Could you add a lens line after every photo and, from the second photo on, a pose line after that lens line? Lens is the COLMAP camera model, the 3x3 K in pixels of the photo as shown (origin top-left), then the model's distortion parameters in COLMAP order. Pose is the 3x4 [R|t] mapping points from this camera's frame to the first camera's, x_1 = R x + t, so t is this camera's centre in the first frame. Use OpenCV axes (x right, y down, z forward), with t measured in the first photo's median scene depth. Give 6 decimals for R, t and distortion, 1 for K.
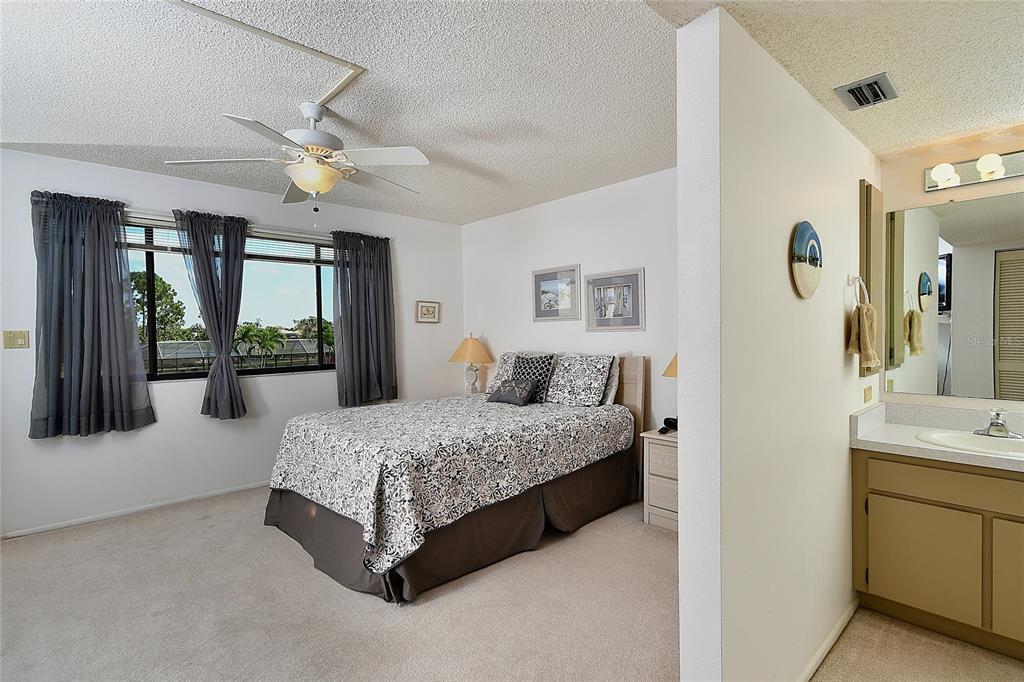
lens RADIAL K [[474.5, 0, 512.0], [0, 474.5, 341.0], [0, 0, 1]] dist [0.000374, -0.000069]
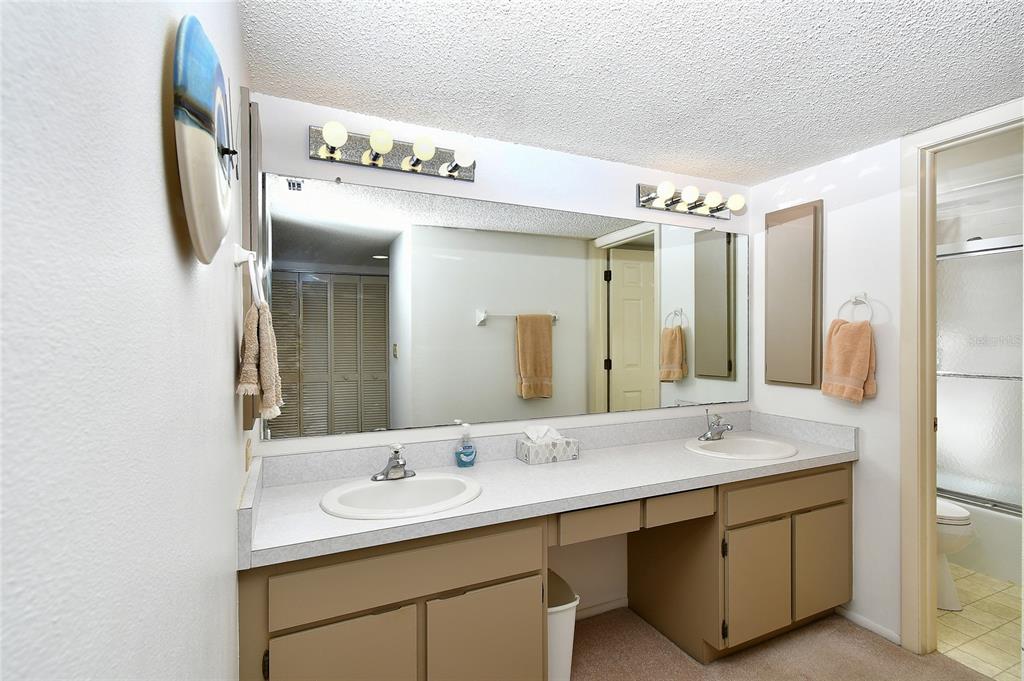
lens RADIAL K [[474.5, 0, 512.0], [0, 474.5, 340.5], [0, 0, 1]] dist [0.000374, -0.000069]
pose [[0.272459, 0.007038, 0.962142, 0.287818], [0.025914, 0.999557, -0.014650, -0.017162], [-0.961818, 0.028925, 0.272156, 0.563126]]
